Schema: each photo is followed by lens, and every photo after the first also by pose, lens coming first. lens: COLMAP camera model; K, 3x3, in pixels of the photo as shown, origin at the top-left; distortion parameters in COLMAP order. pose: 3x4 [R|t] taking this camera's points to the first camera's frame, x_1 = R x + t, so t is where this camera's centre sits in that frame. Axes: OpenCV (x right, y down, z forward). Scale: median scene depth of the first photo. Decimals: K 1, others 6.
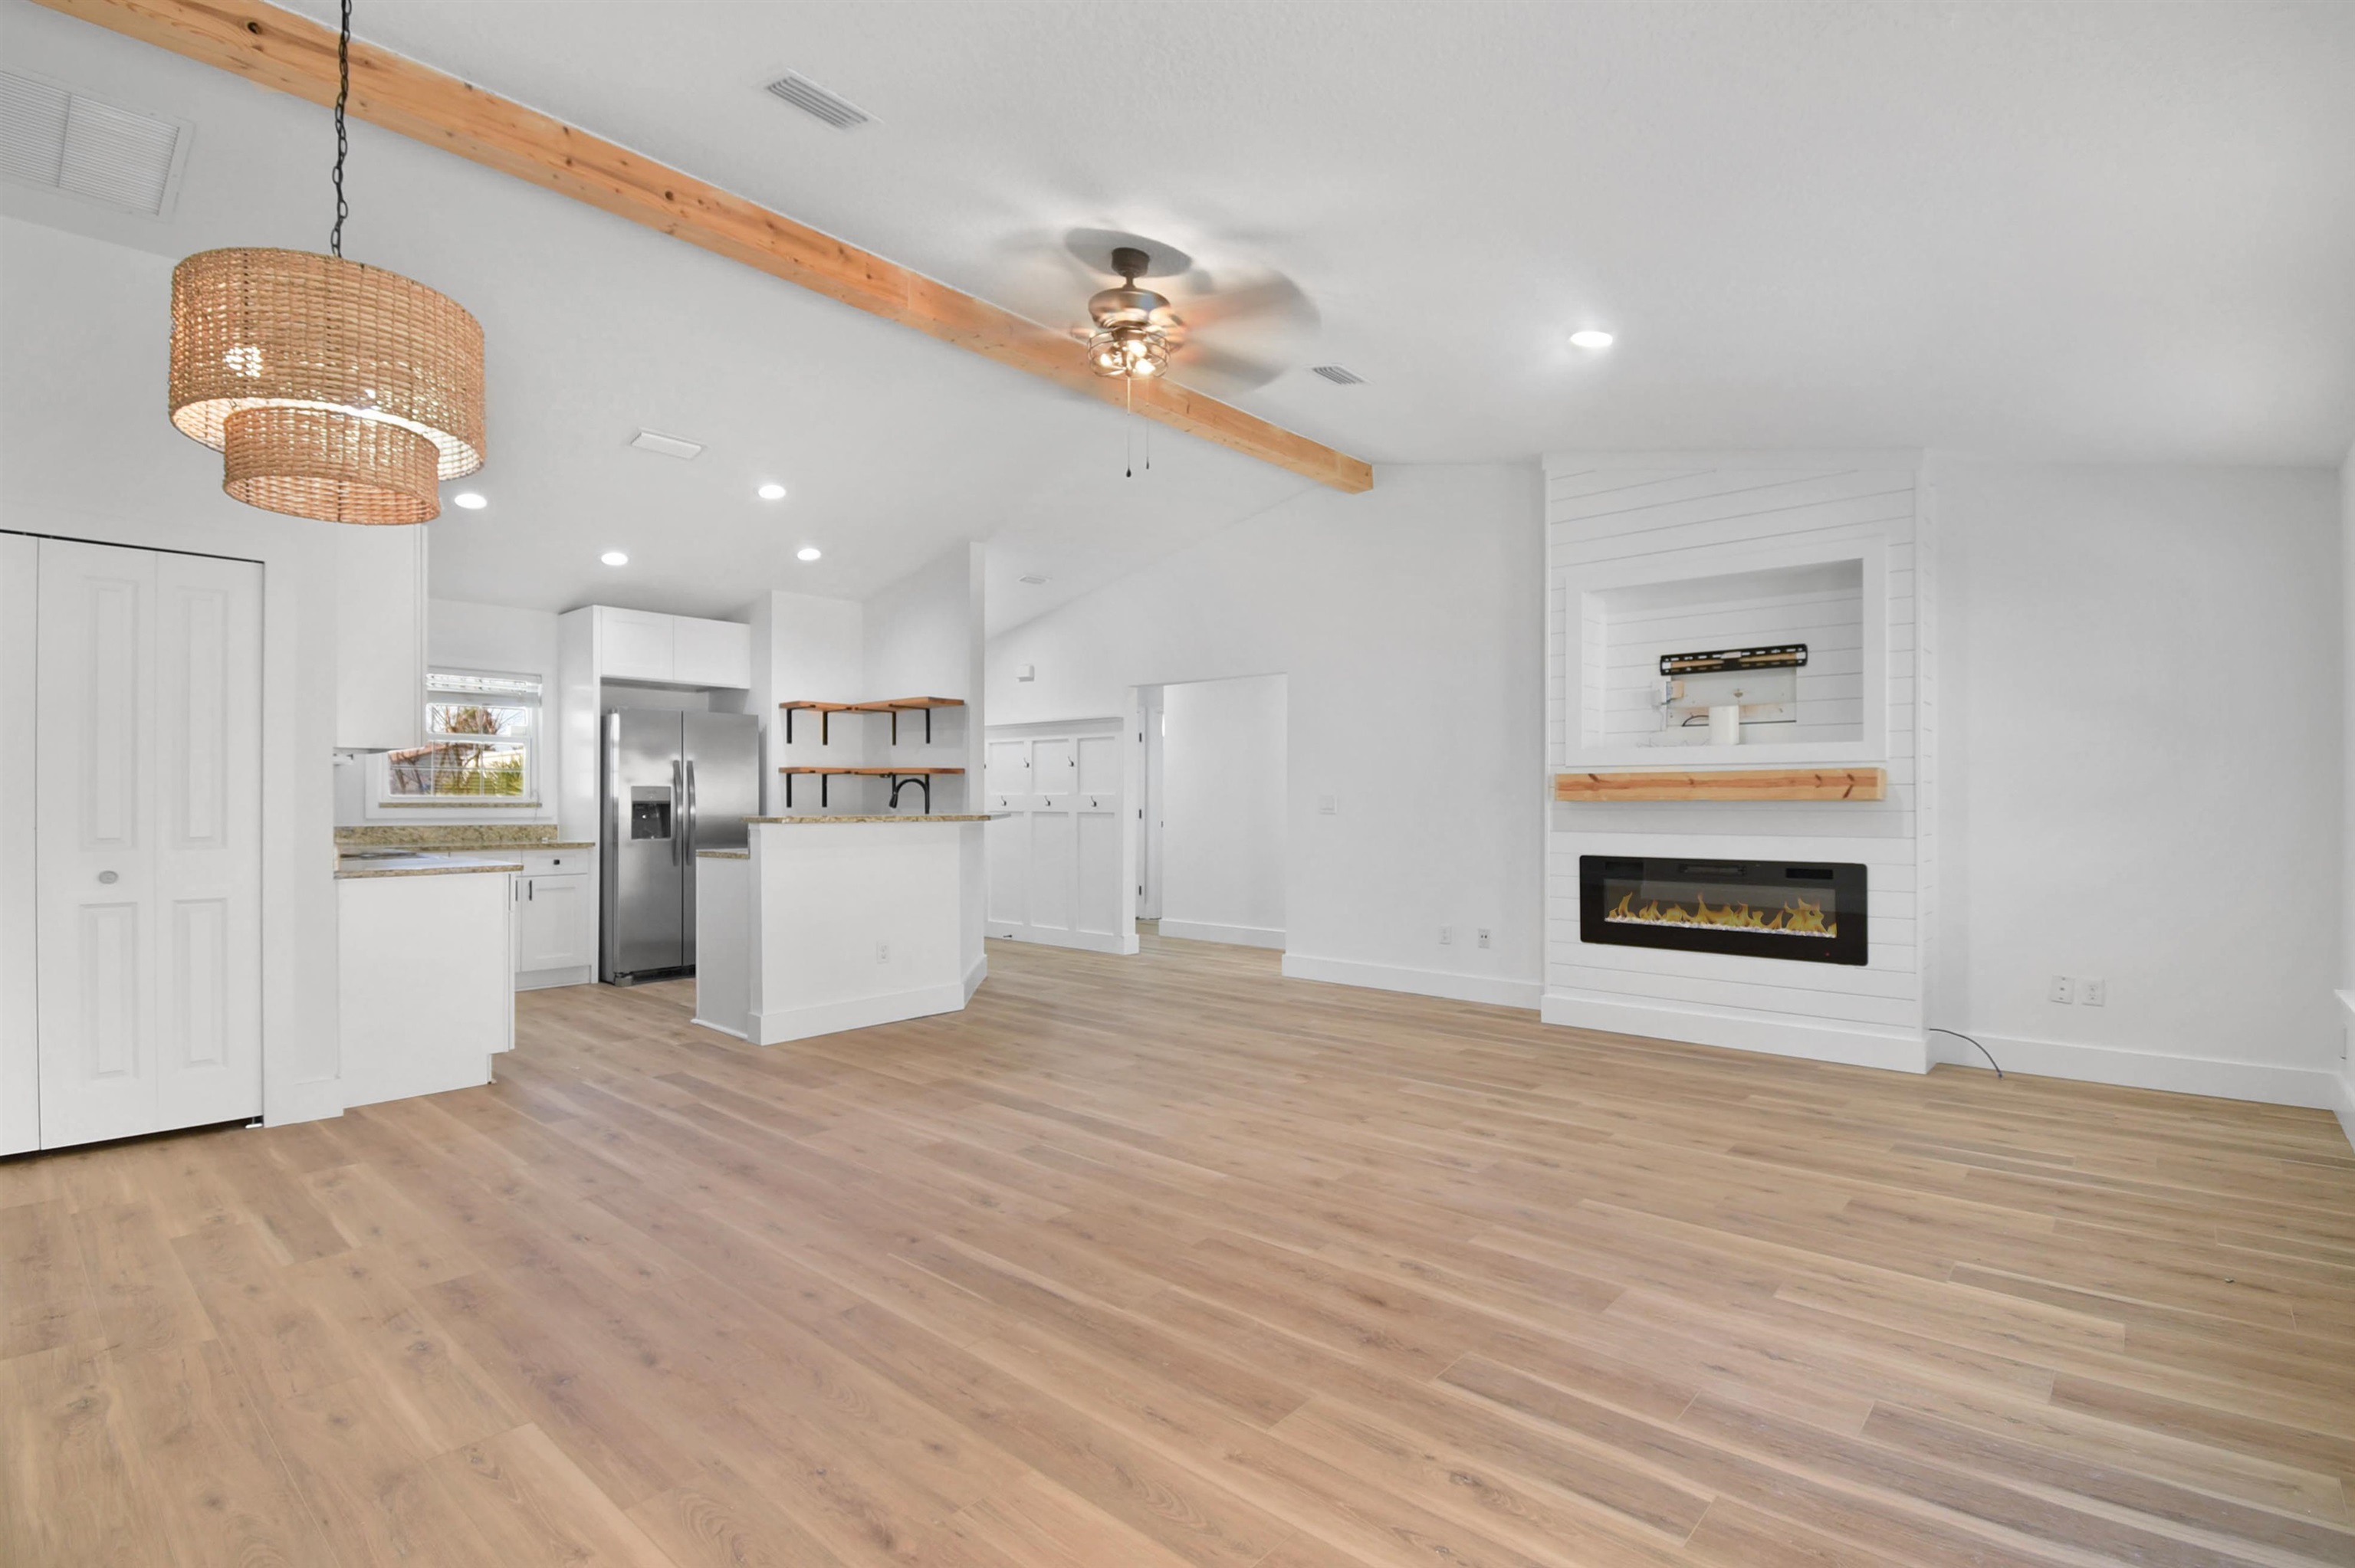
lens RADIAL K [[1137.5, 0, 1166.8], [0, 1137.5, 808.0], [0, 0, 1]] dist [0.030985, -0.039471]
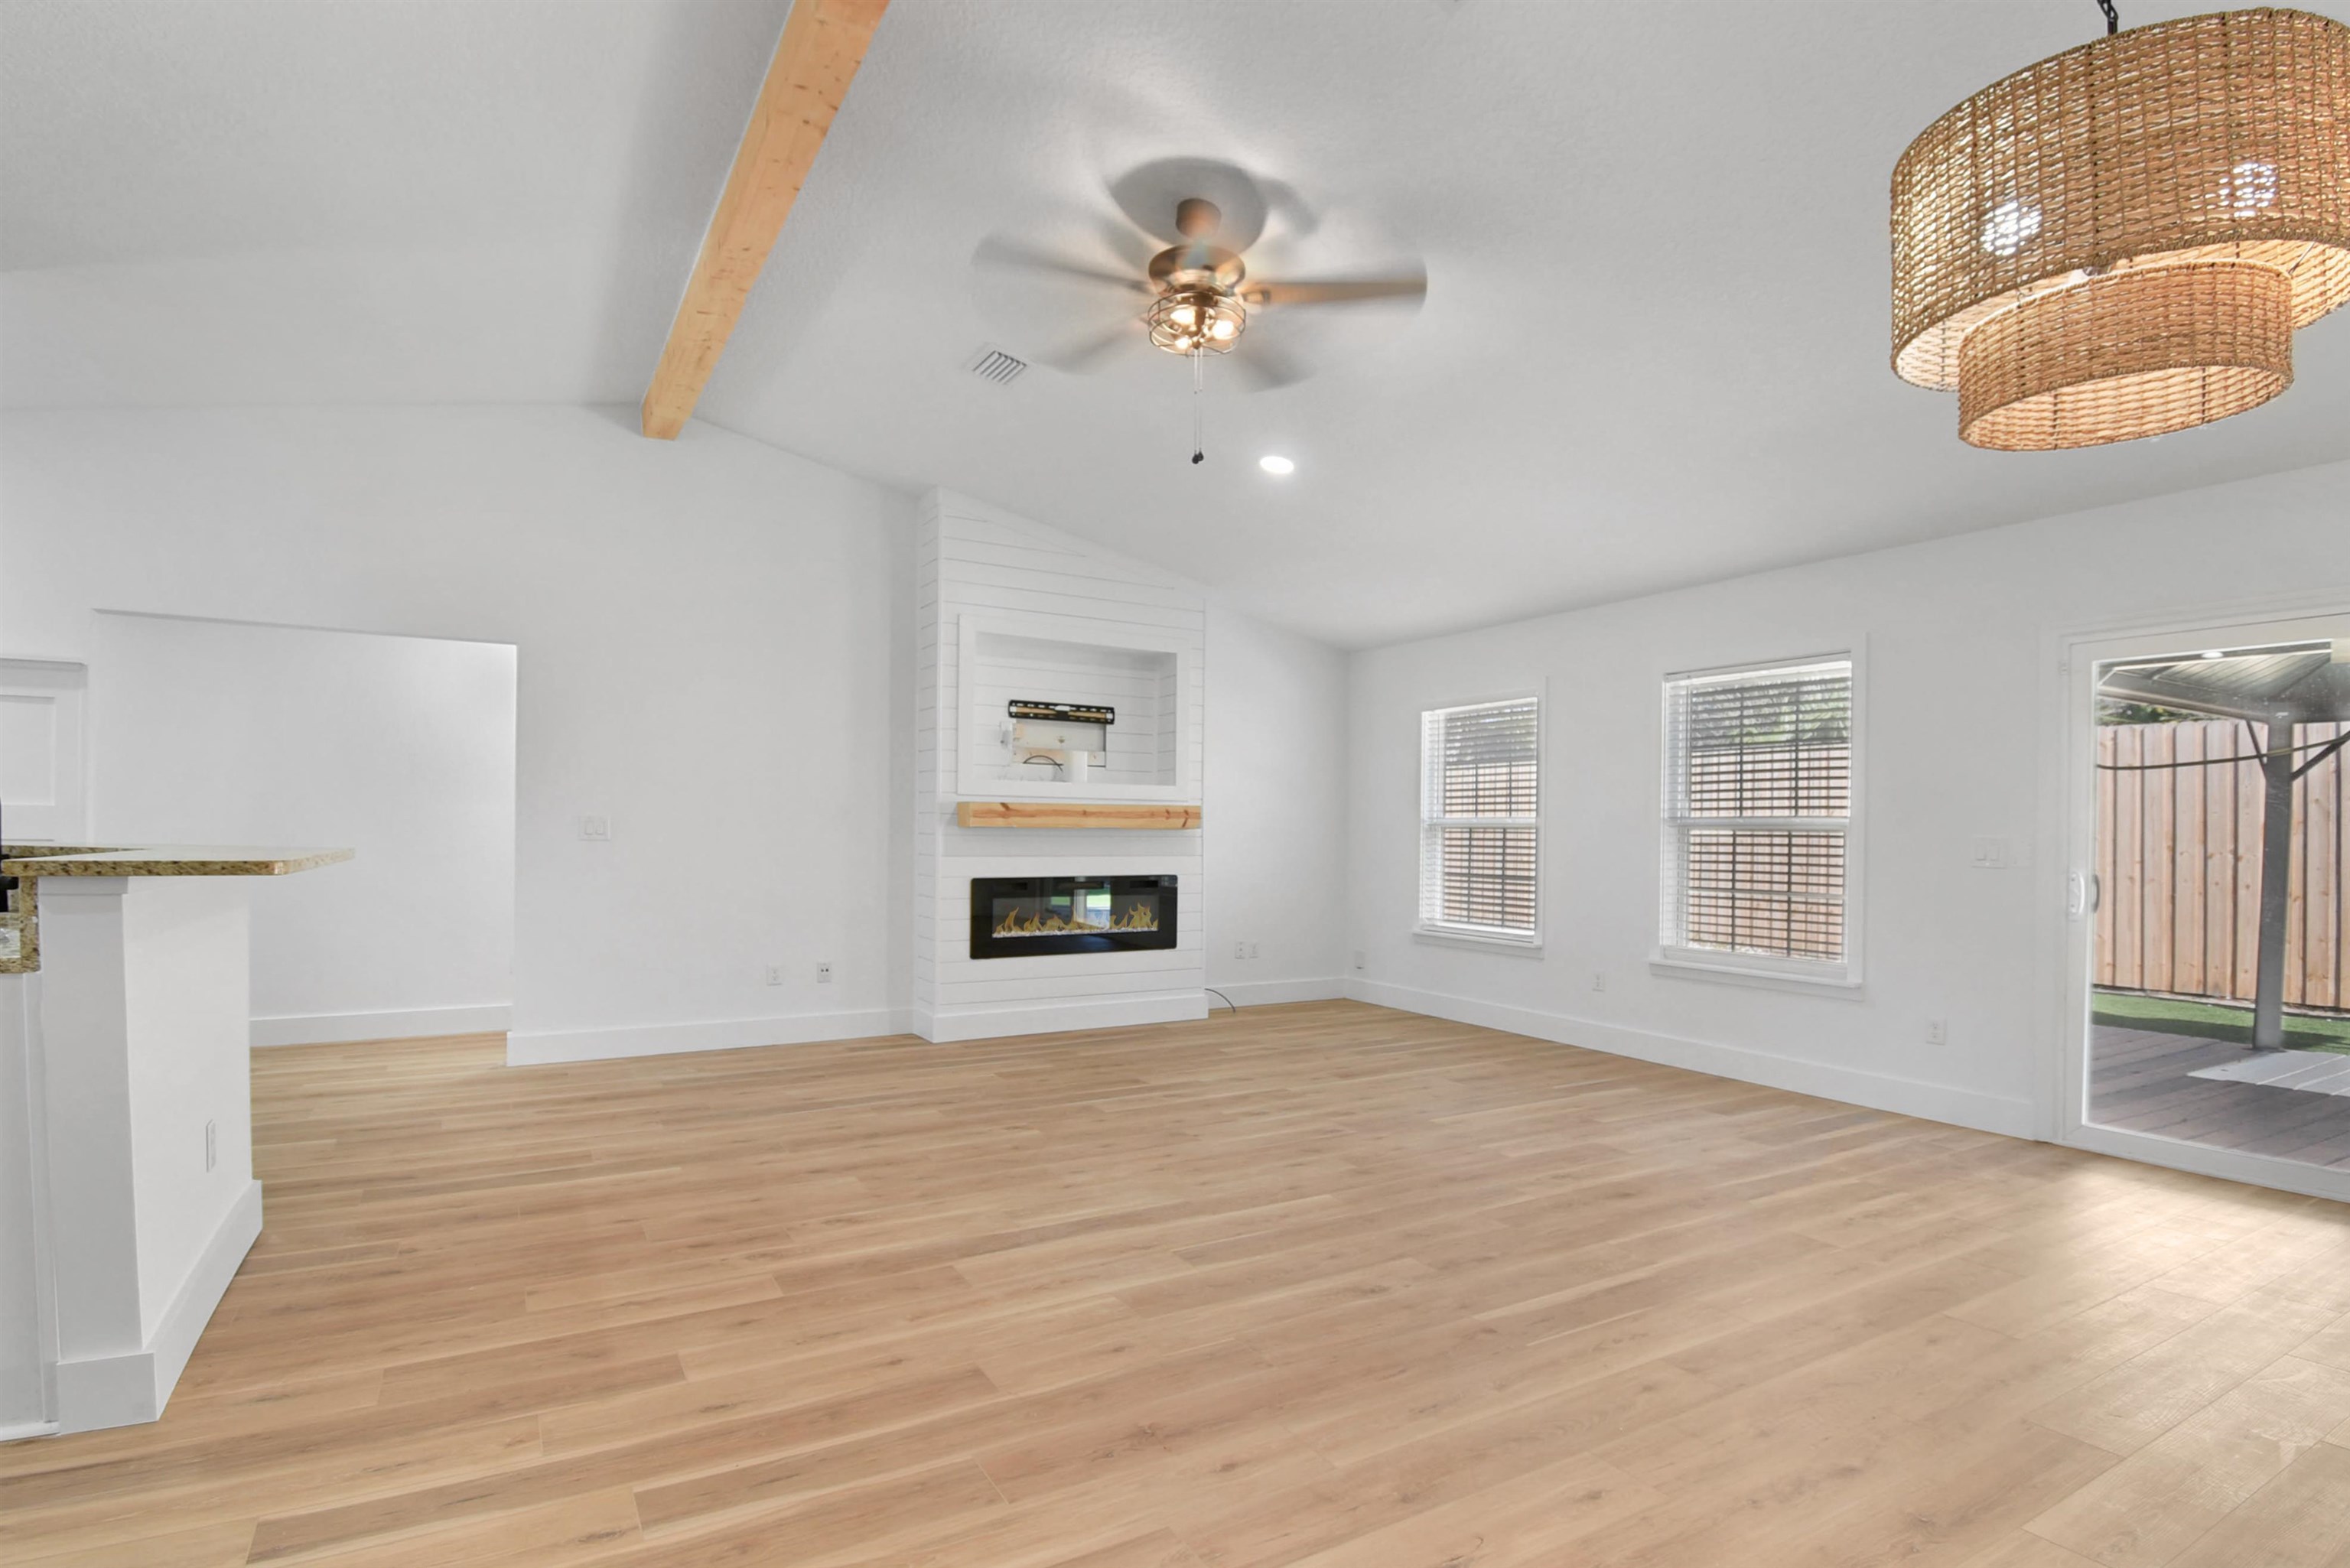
lens RADIAL K [[1135.1, 0, 1164.3], [0, 1135.1, 807.9], [0, 0, 1]] dist [0.030985, -0.039471]
pose [[0.298985, 0.021547, 0.954015, -0.718151], [-0.004120, 0.999765, -0.021289, -0.002318], [-0.954249, 0.002435, 0.299003, 0.612977]]
